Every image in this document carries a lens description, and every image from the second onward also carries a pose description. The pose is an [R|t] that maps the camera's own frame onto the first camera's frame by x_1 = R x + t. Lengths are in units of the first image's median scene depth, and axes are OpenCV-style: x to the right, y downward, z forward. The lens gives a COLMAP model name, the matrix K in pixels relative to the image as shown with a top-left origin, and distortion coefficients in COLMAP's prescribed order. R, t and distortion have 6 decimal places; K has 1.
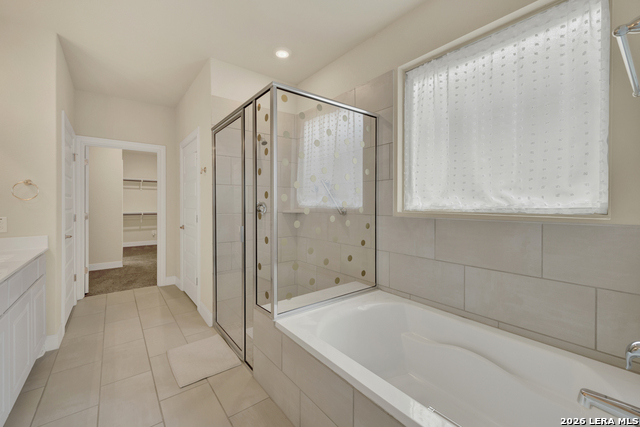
lens RADIAL K [[277.4, 0, 321.7], [0, 277.4, 211.2], [0, 0, 1]] dist [-0.001247, -0.000100]
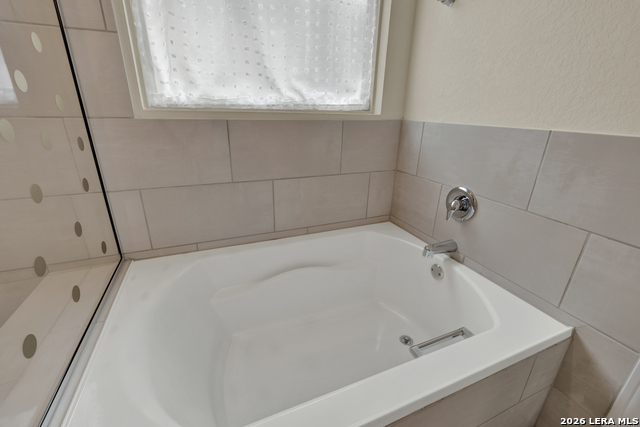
lens RADIAL K [[277.4, 0, 319.9], [0, 277.4, 209.4], [0, 0, 1]] dist [-0.001247, -0.000100]
pose [[0.253533, -0.333227, 0.908119, -0.199214], [-0.000807, 0.938720, 0.344681, -0.000241], [-0.967326, -0.088121, 0.237727, 0.661214]]
